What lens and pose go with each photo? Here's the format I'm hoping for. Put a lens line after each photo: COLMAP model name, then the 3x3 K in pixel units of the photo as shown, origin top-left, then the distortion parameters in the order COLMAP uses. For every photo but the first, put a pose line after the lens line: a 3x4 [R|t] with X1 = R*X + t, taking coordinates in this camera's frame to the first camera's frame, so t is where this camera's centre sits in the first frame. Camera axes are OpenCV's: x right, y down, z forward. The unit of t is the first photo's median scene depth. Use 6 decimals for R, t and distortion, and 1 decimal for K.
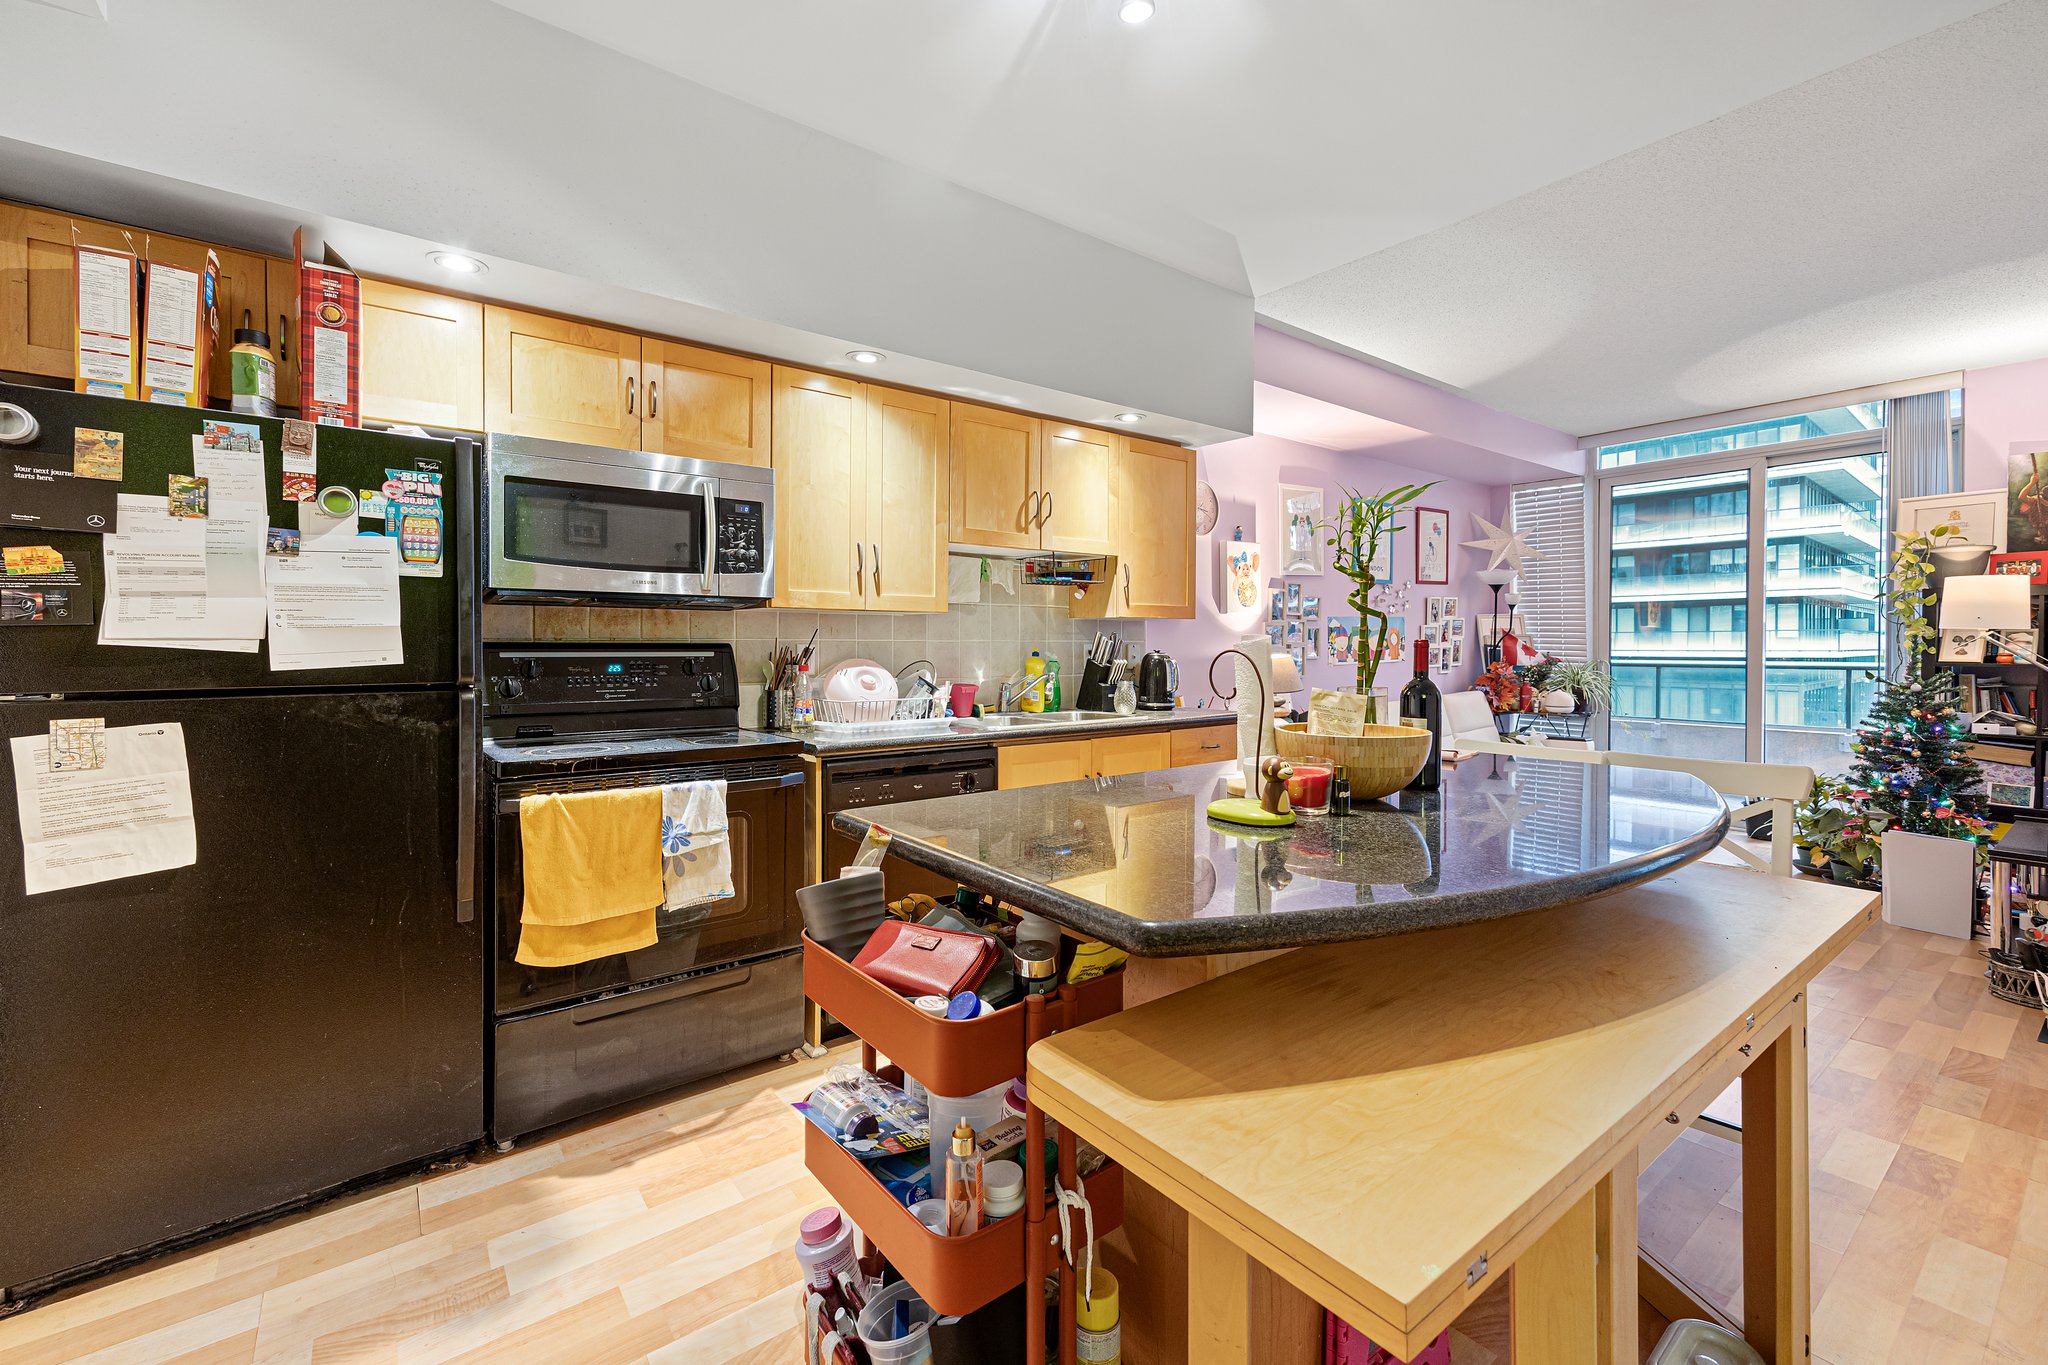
lens RADIAL K [[855.0, 0, 1008.5], [0, 855.0, 644.6], [0, 0, 1]] dist [0.007973, -0.001990]
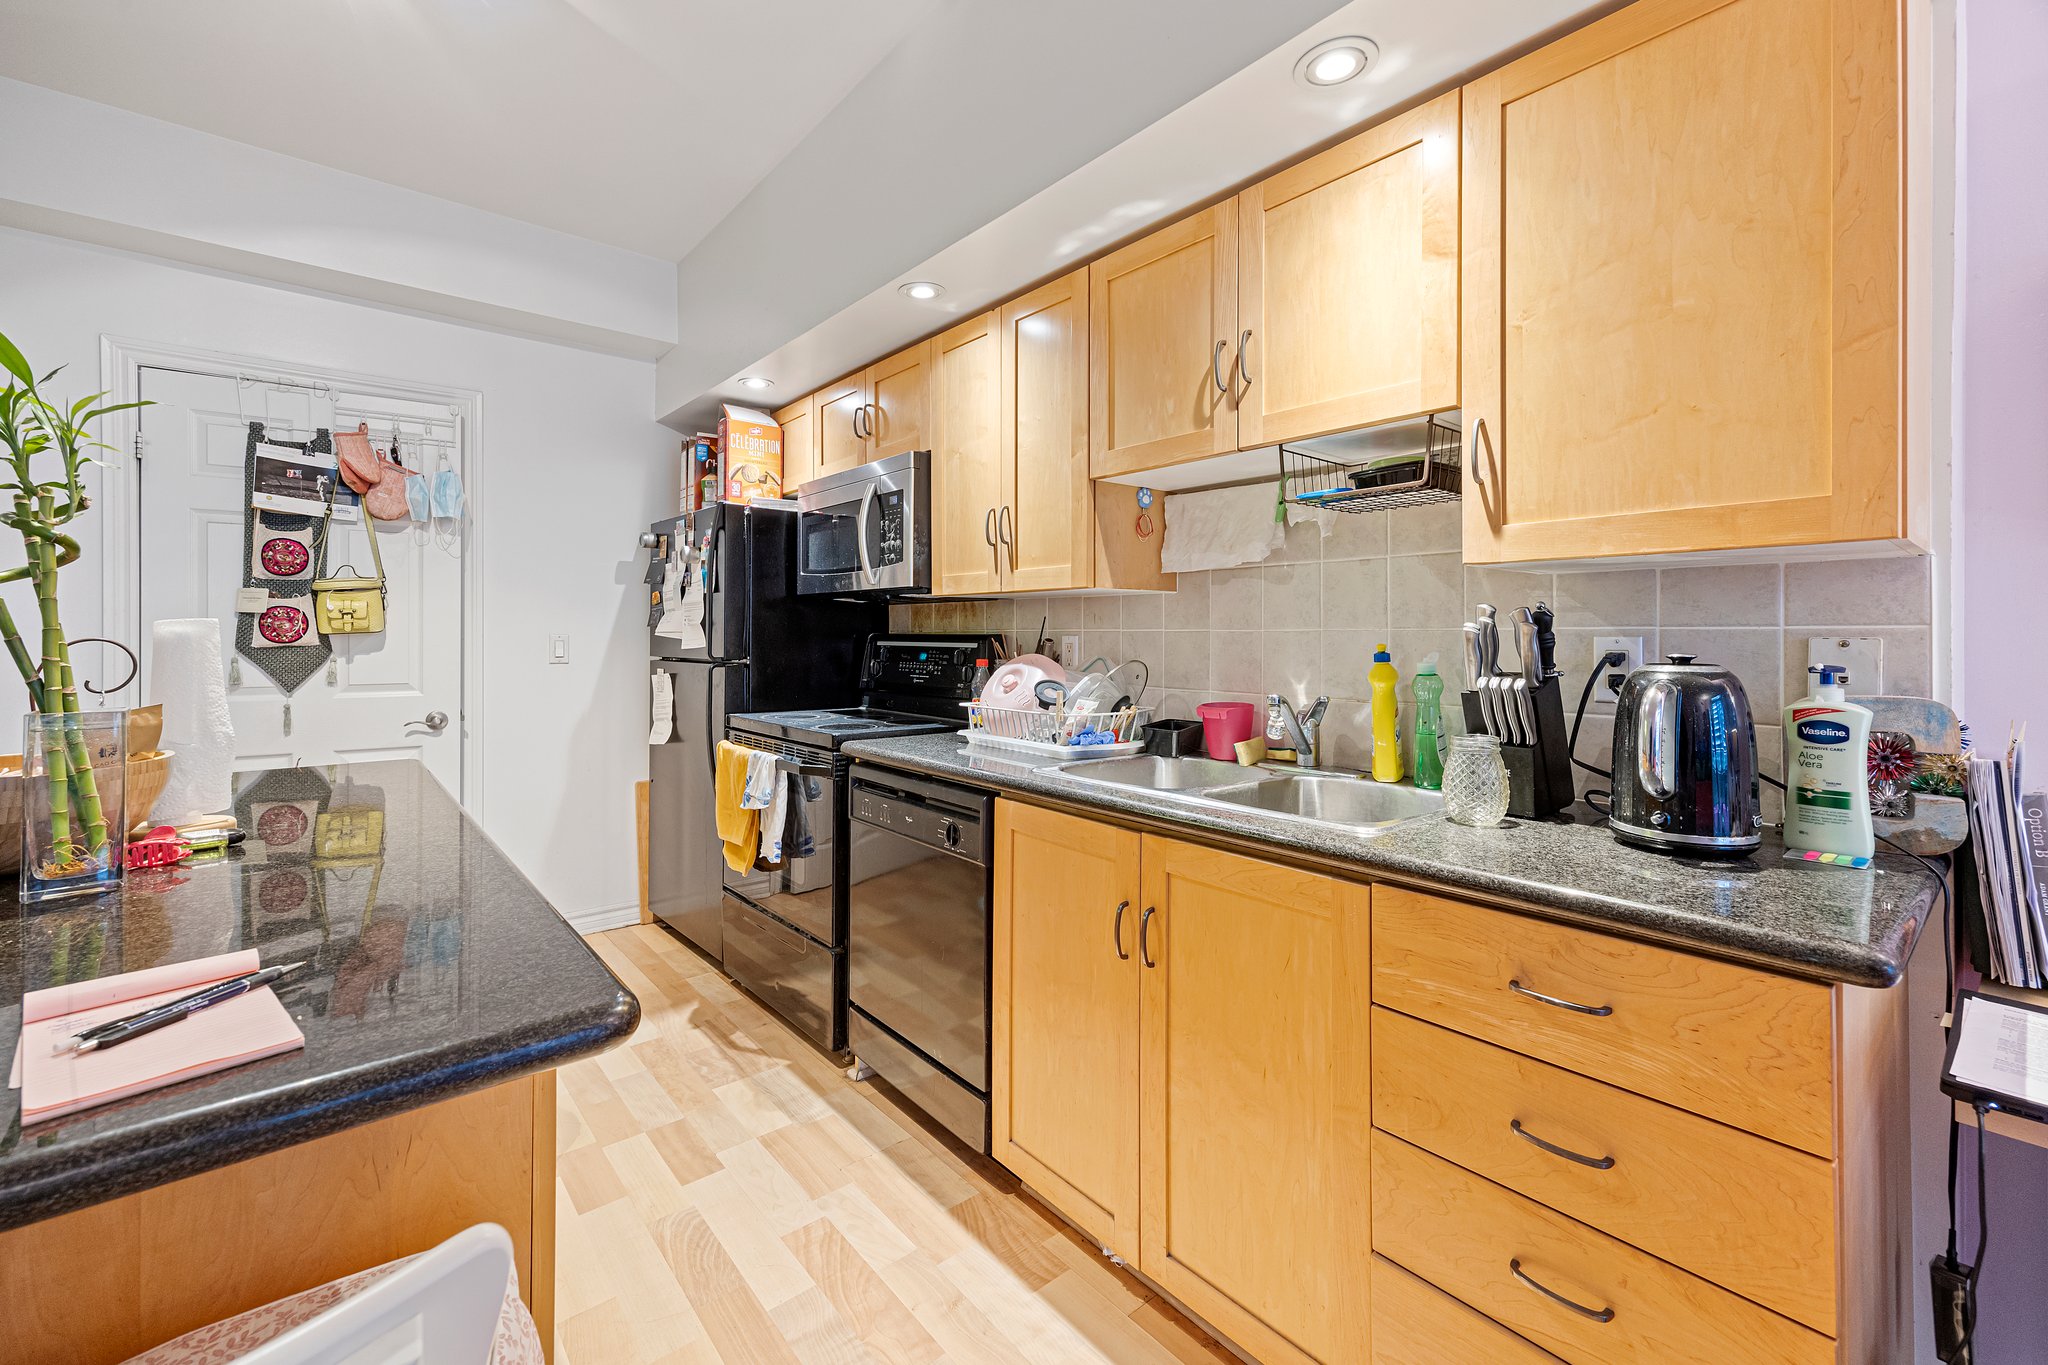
lens RADIAL K [[855.0, 0, 1024.3], [0, 855.0, 629.6], [0, 0, 1]] dist [0.007973, -0.001990]
pose [[0.051429, -0.007368, -0.998649, 0.417815], [-0.002966, 0.999967, -0.007530, -0.000051], [0.998672, 0.003349, 0.051405, 0.659513]]
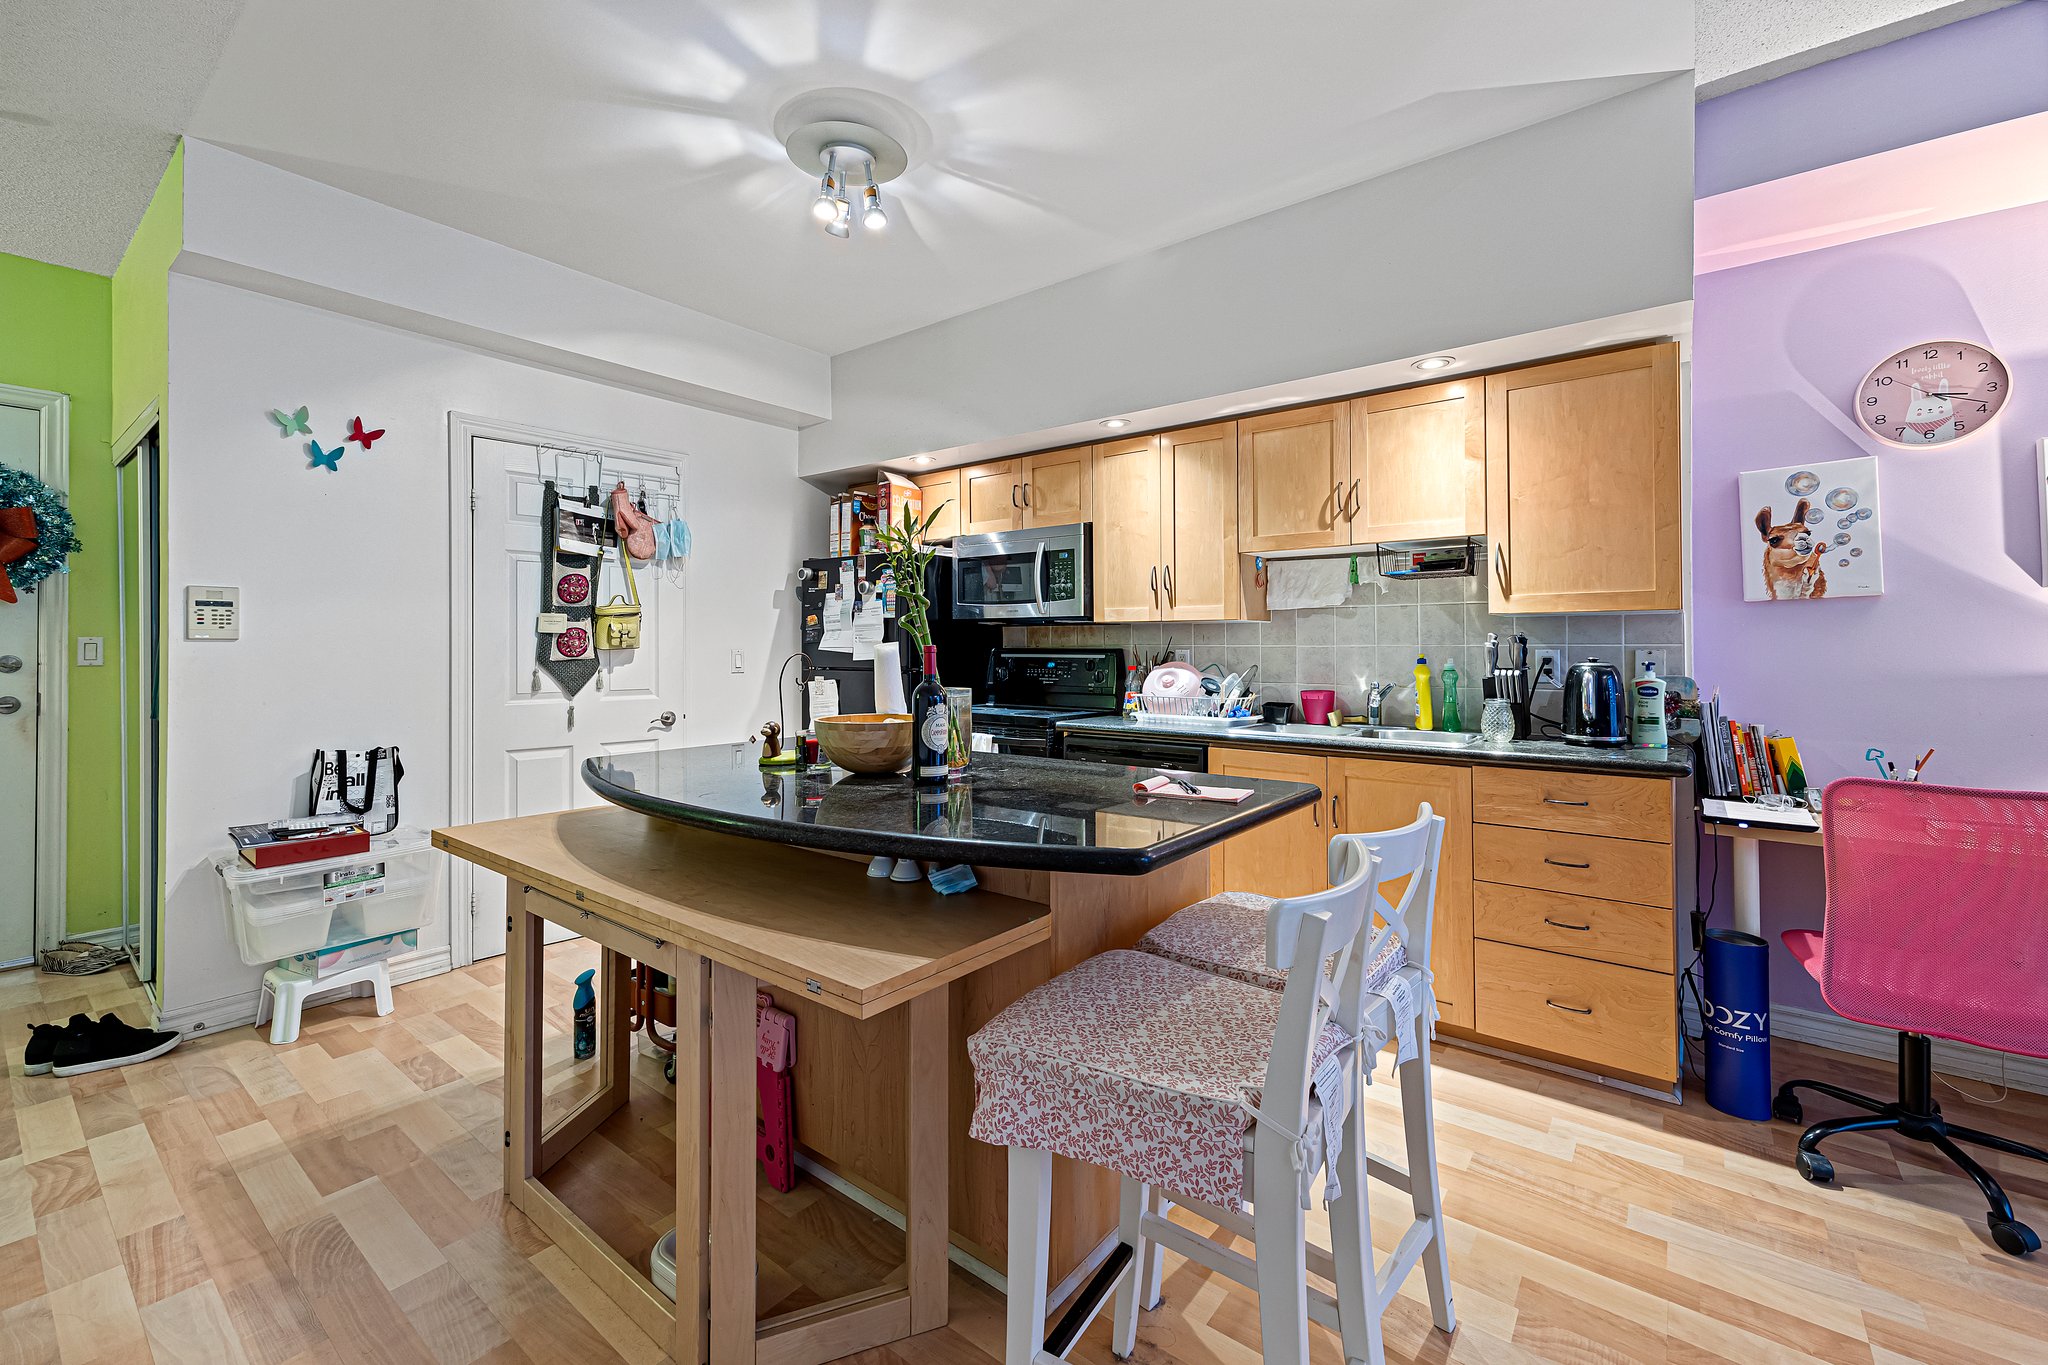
lens RADIAL K [[846.7, 0, 1032.6], [0, 846.7, 634.0], [0, 0, 1]] dist [0.004299, 0.000905]
pose [[0.258944, -0.016569, -0.965750, 0.629886], [-0.000049, 0.999853, -0.017167, -0.001130], [0.965892, 0.004492, 0.258905, 0.347341]]
